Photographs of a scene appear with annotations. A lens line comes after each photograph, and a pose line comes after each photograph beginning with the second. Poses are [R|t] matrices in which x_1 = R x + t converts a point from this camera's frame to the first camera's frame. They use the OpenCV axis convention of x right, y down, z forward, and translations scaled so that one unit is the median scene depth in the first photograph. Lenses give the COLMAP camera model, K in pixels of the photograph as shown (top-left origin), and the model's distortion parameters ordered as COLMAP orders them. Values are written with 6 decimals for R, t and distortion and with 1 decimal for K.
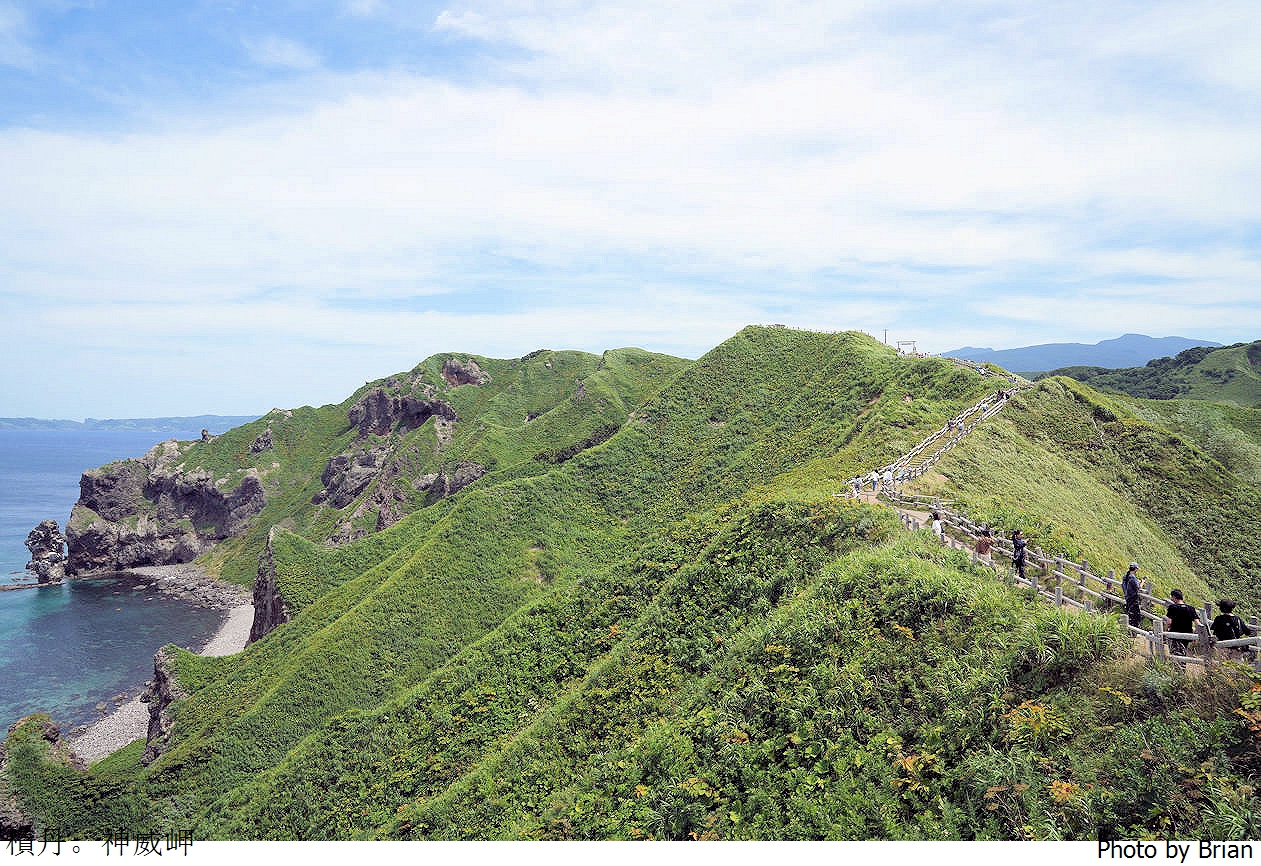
lens RADIAL K [[888.2, 0, 629.0], [0, 888.2, 417.7], [0, 0, 1]] dist [-0.121112, 0.090284]
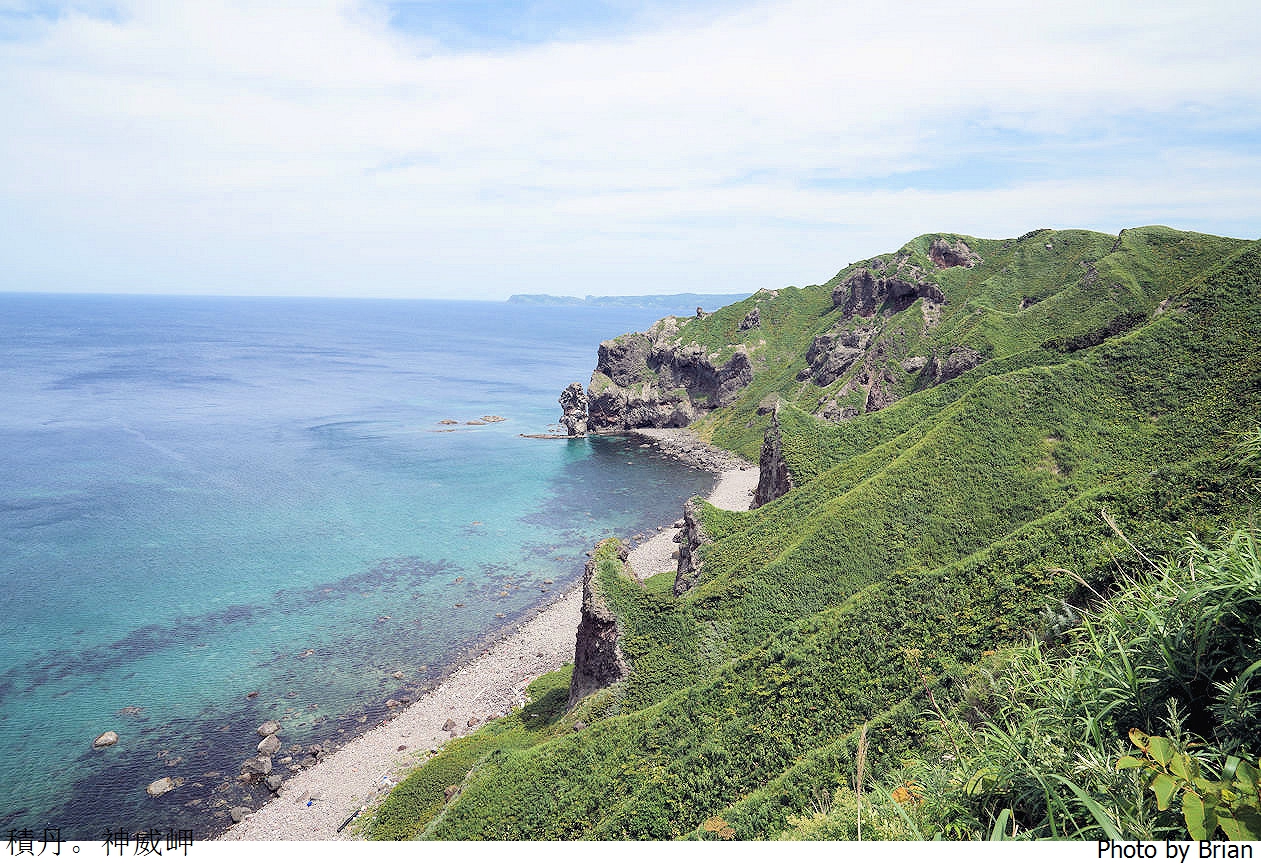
lens RADIAL K [[888.2, 0, 618.0], [0, 888.2, 422.3], [0, 0, 1]] dist [-0.121112, 0.090284]
pose [[0.863938, 0.080219, -0.497169, -0.015920], [-0.010076, 0.989787, 0.142194, -0.000533], [0.503498, -0.117837, 0.855923, -0.019891]]
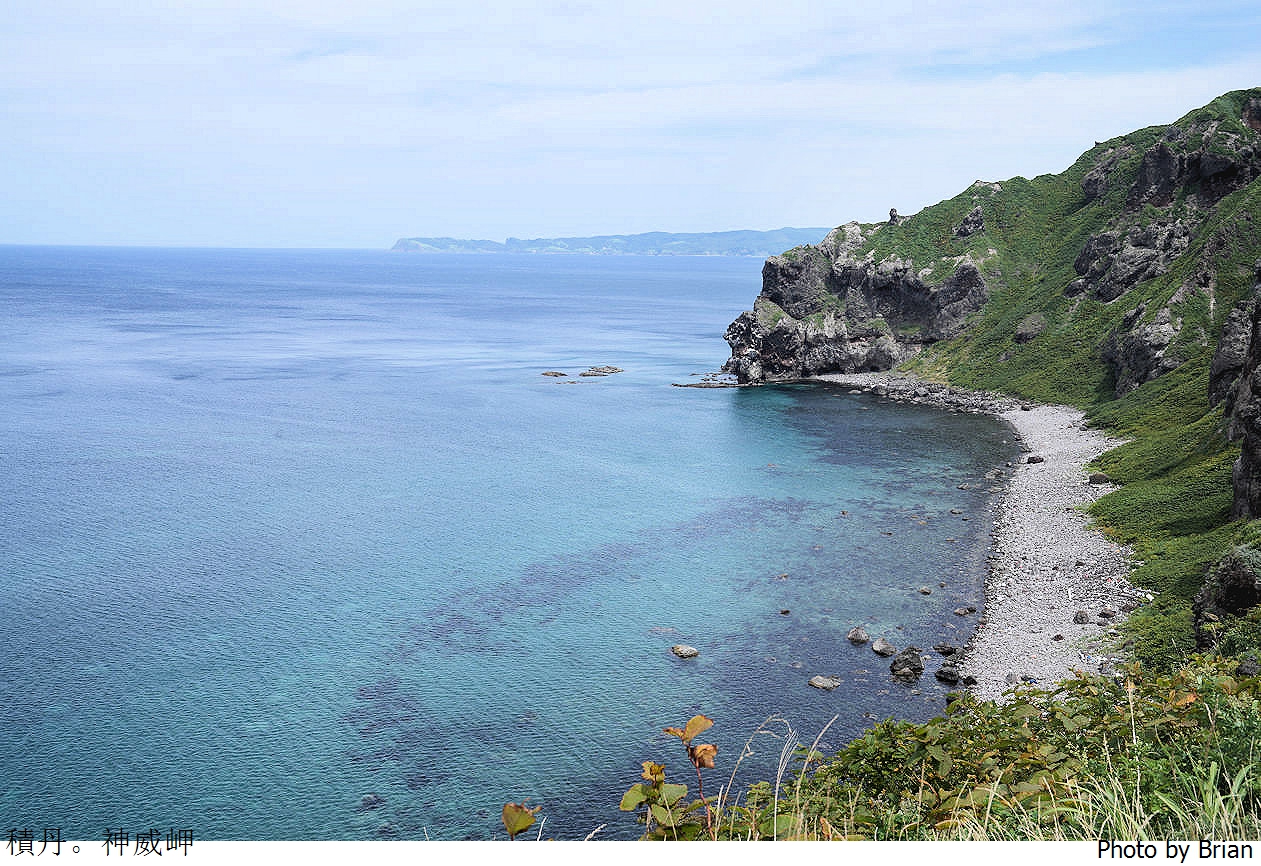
lens RADIAL K [[1301.9, 0, 634.6], [0, 1301.9, 419.3], [0, 0, 1]] dist [0.070365, 0.000000]
pose [[0.897635, 0.053958, -0.437424, -0.184808], [0.007318, 0.990516, 0.137201, 0.042909], [0.440679, -0.126357, 0.888727, -0.218288]]
